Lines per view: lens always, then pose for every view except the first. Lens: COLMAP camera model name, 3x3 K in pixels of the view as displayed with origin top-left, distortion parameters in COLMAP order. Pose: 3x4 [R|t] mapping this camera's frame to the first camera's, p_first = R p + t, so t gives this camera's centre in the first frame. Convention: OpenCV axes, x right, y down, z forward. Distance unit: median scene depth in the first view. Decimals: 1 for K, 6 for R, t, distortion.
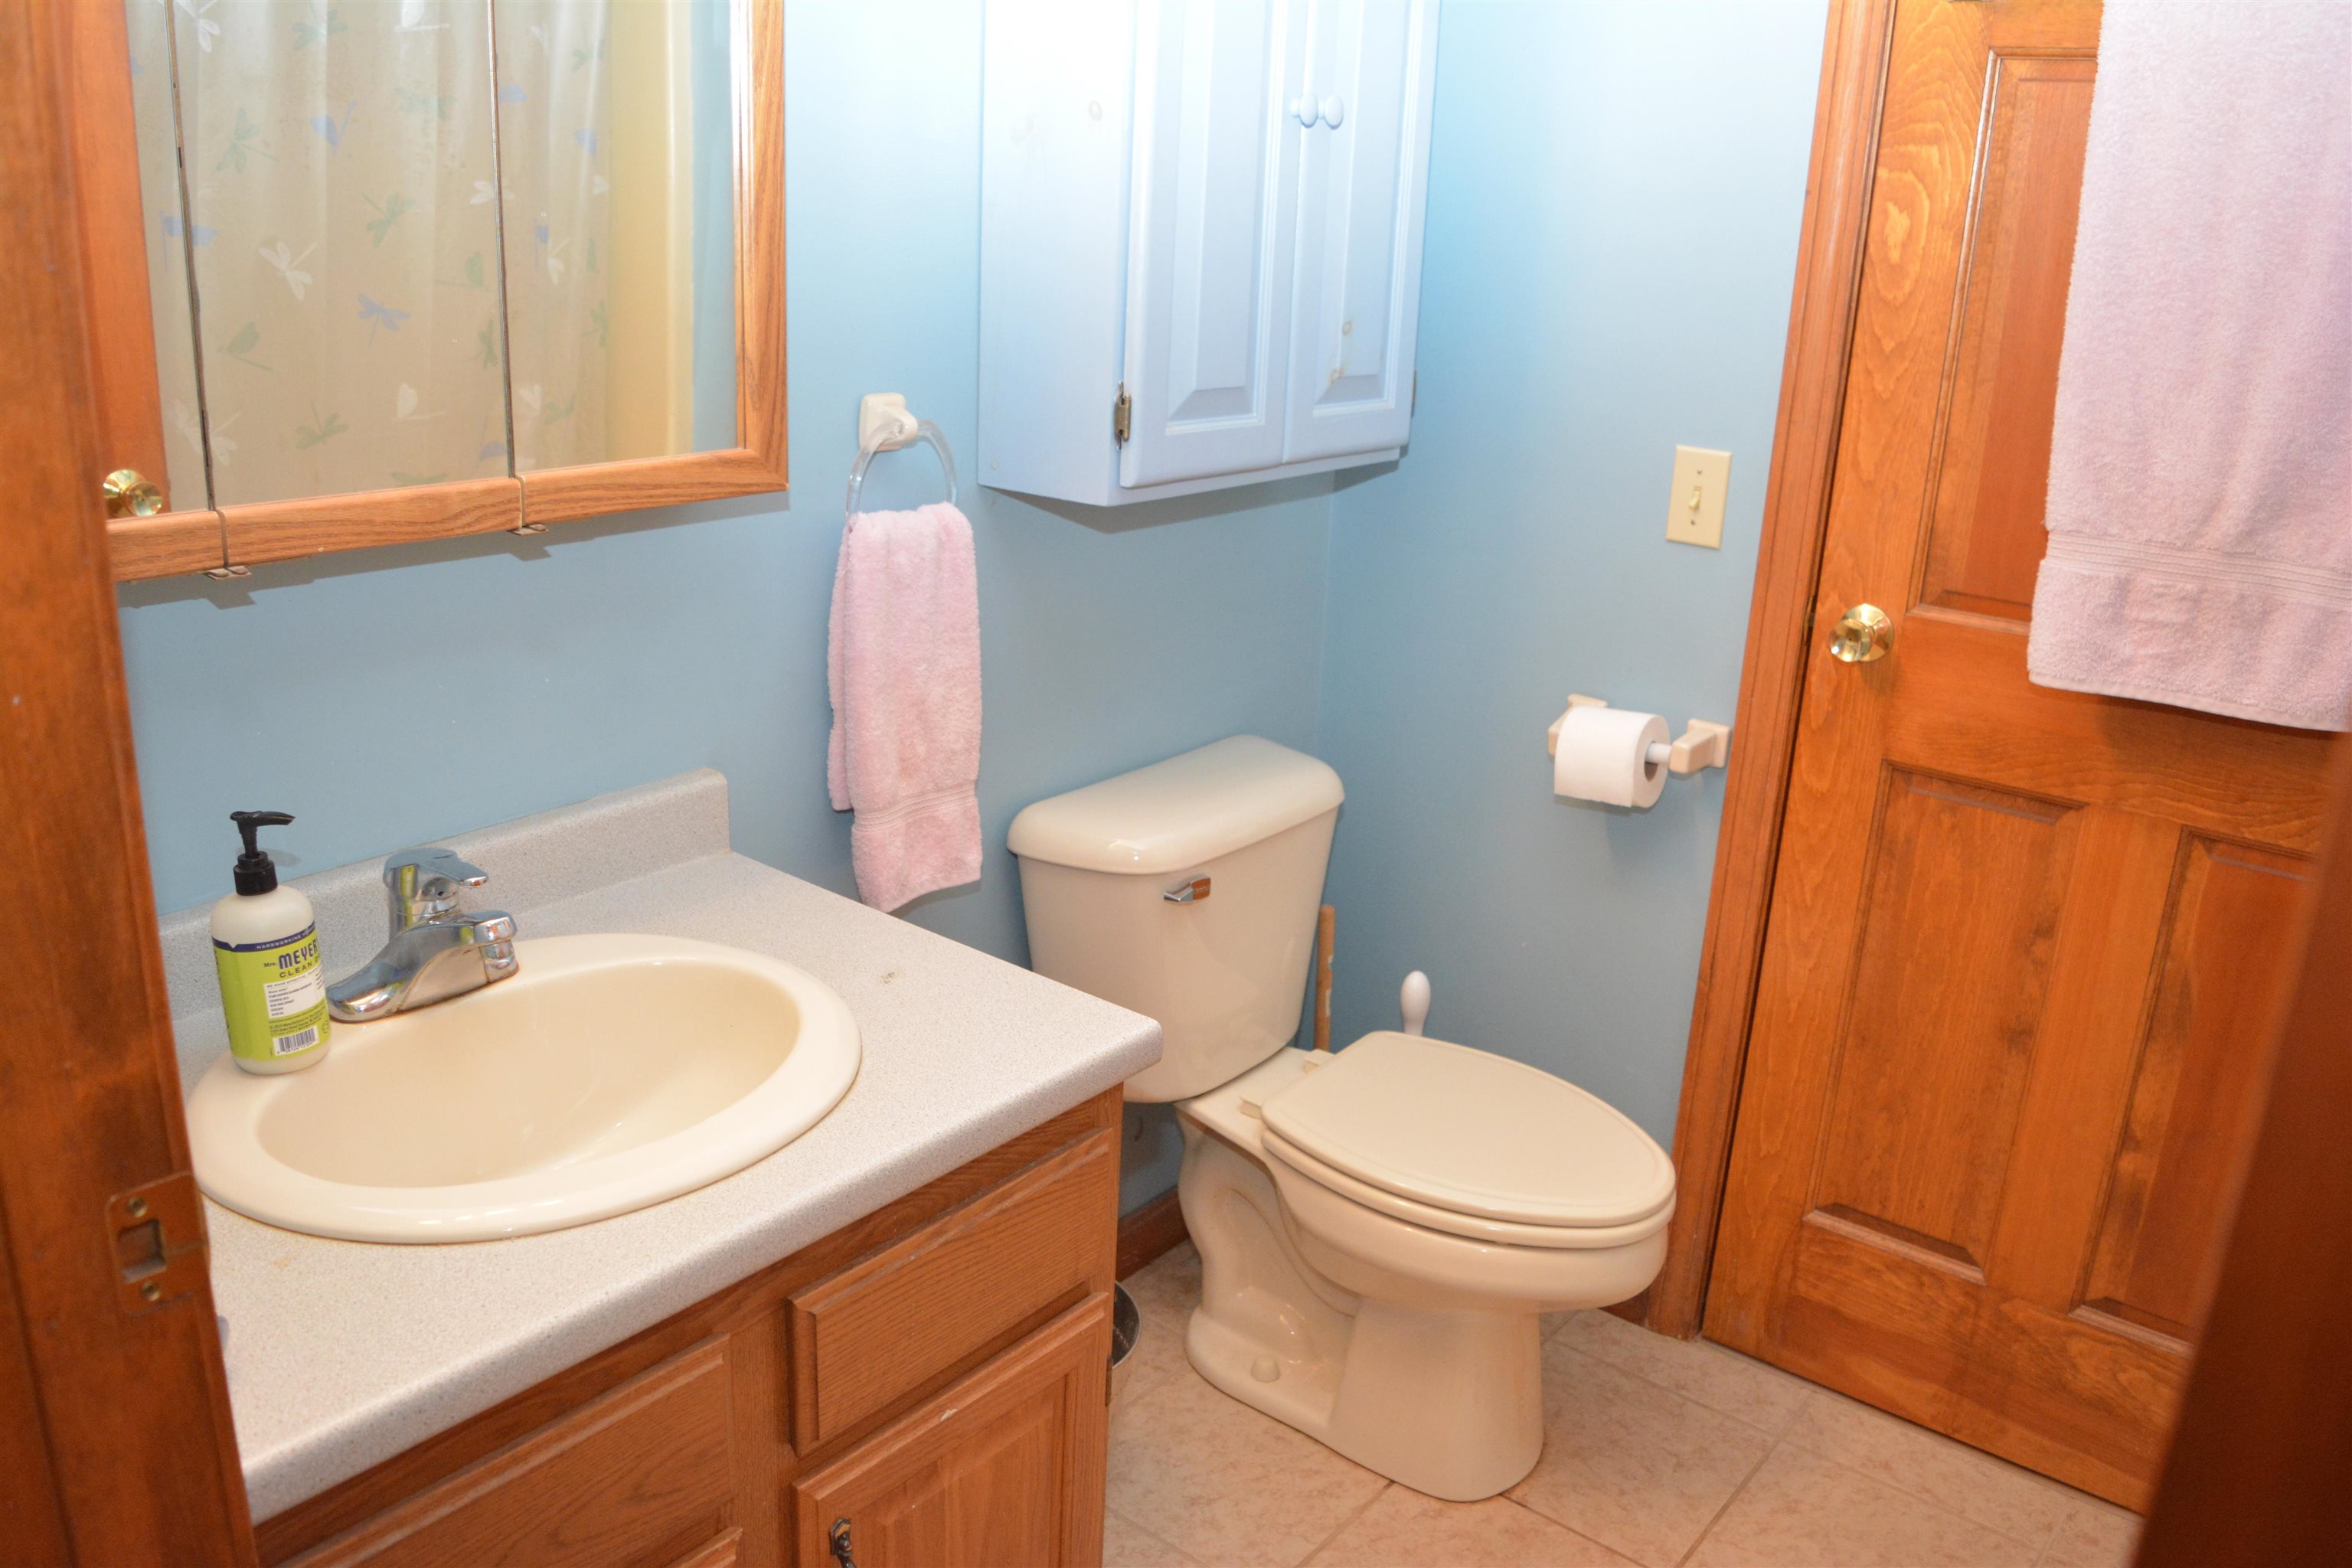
lens RADIAL K [[1843.8, 0, 1175.8], [0, 1843.8, 772.2], [0, 0, 1]] dist [-0.095576, 0.023745]
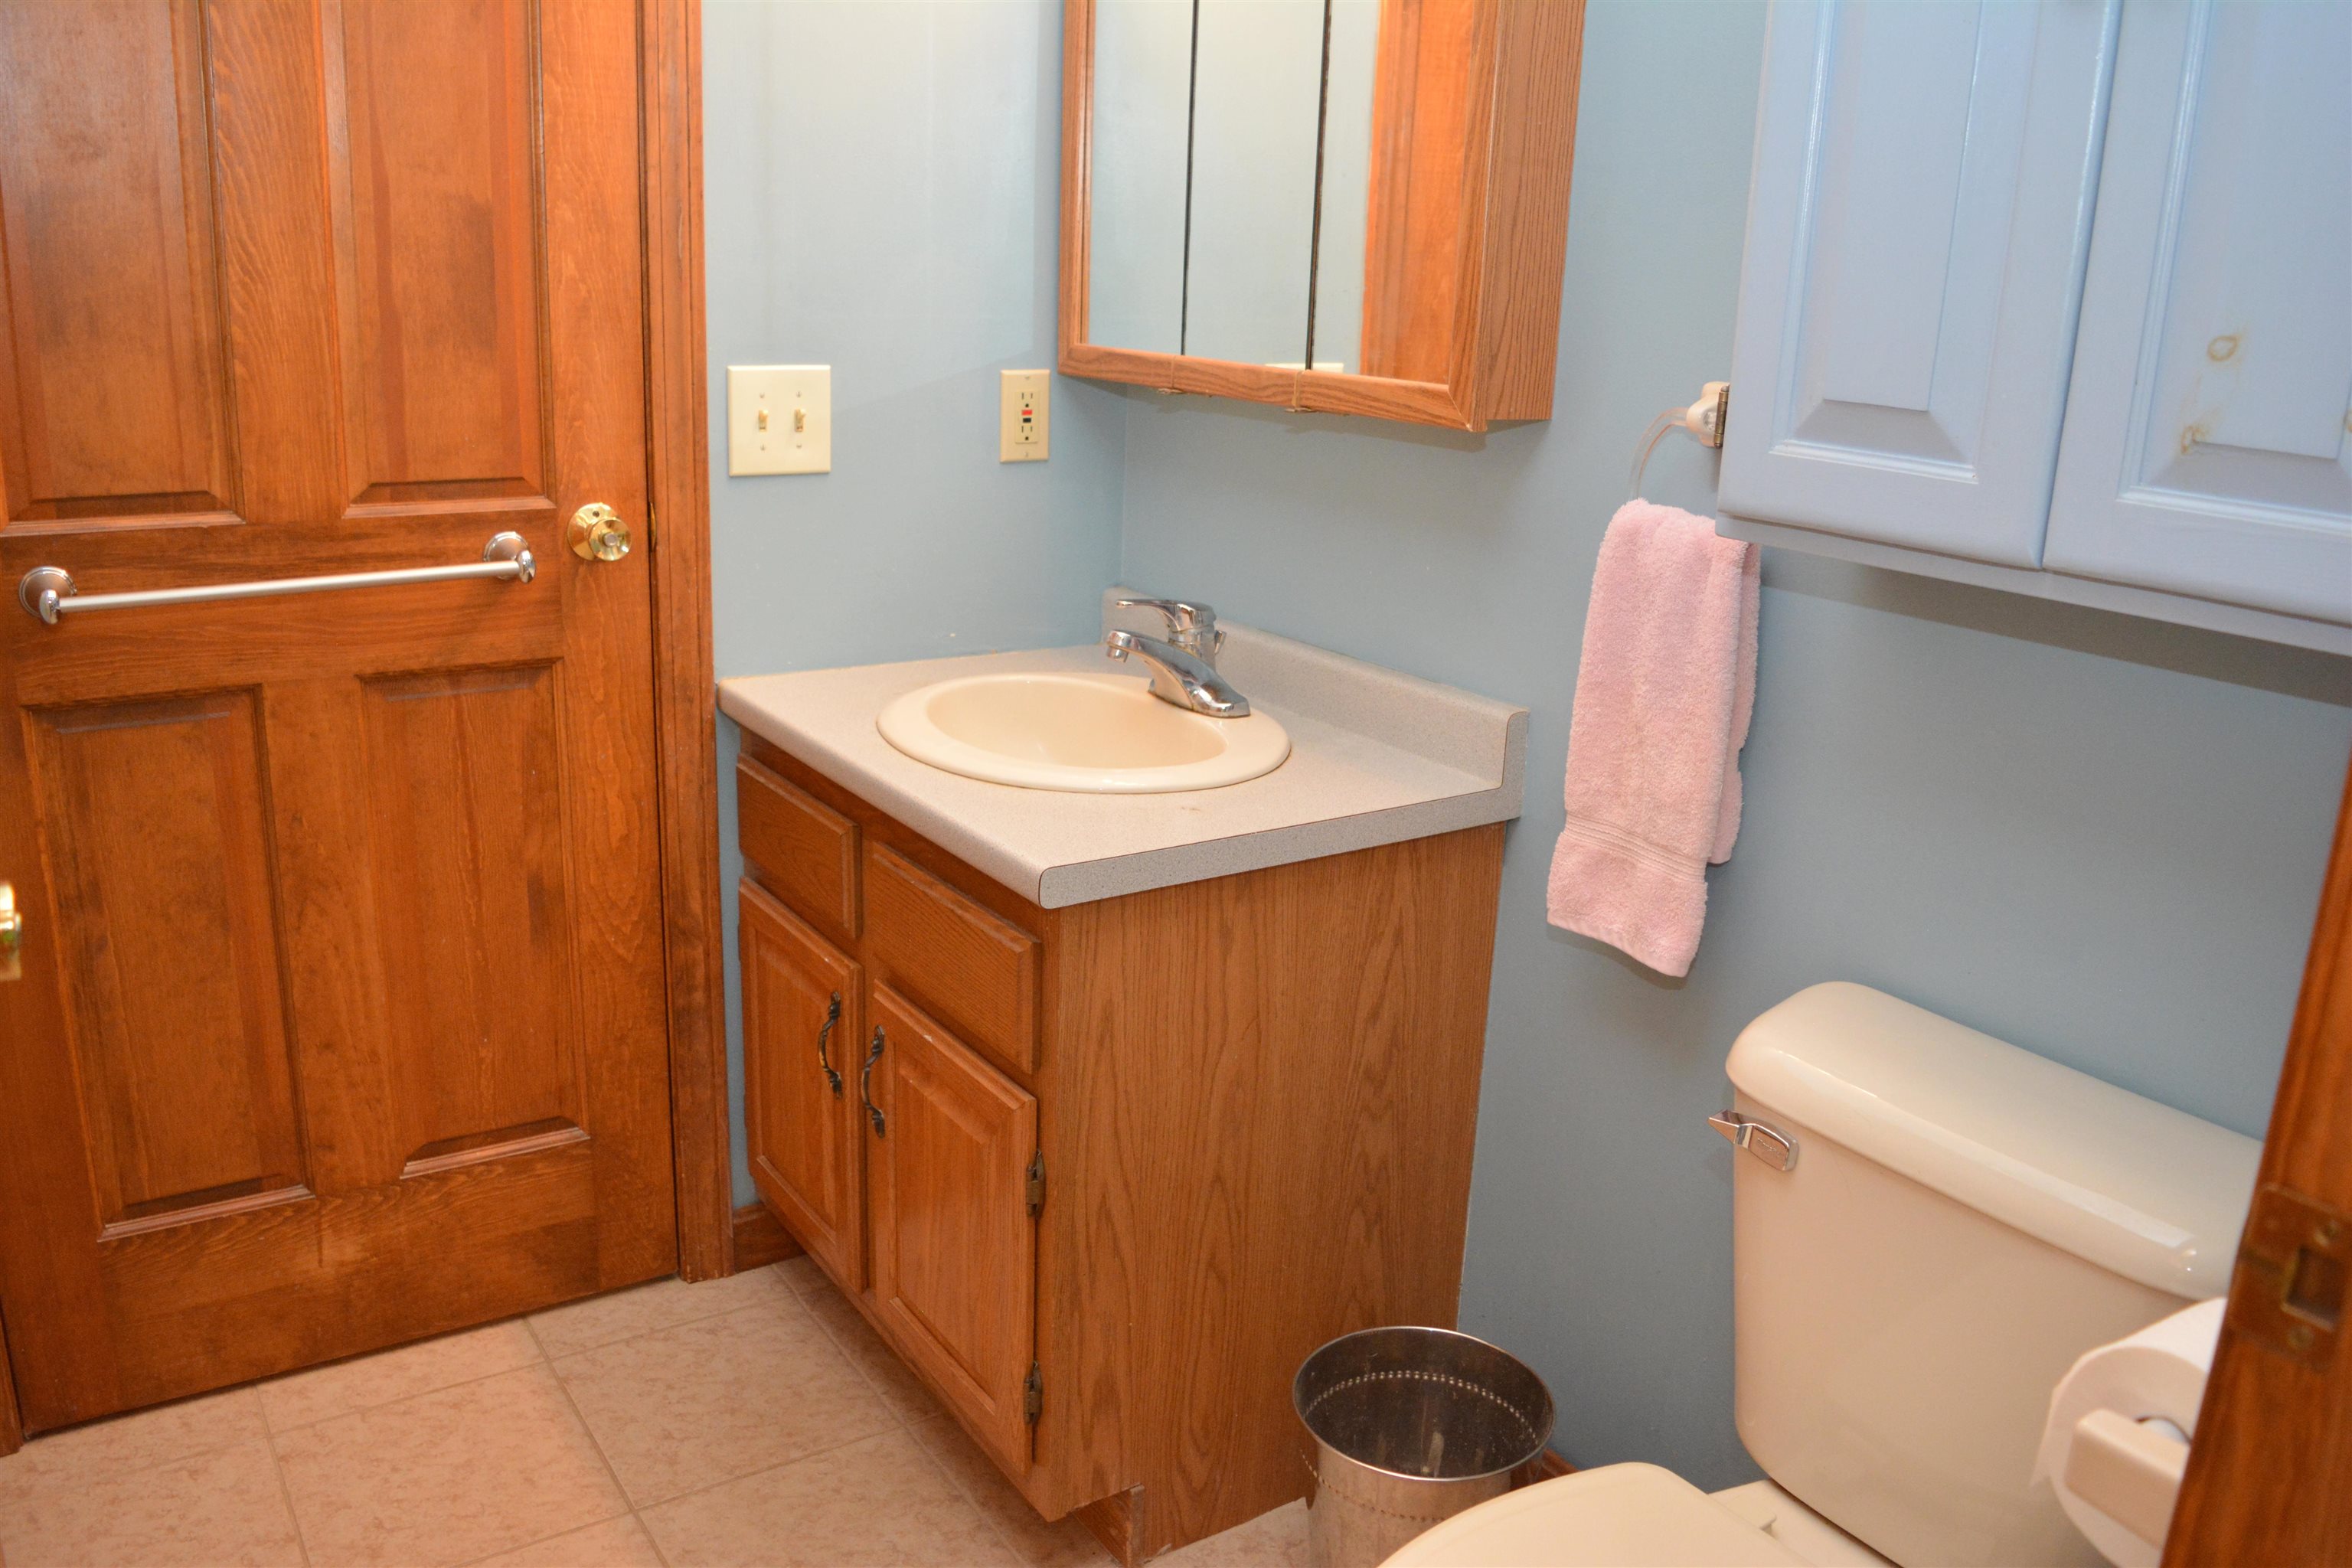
lens RADIAL K [[1843.8, 0, 1175.3], [0, 1843.8, 793.1], [0, 0, 1]] dist [-0.095576, 0.023745]
pose [[-0.304165, 0.207021, -0.929853, 0.951243], [-0.344225, 0.886263, 0.309916, -0.260416], [0.888253, 0.414344, -0.198308, 1.252610]]
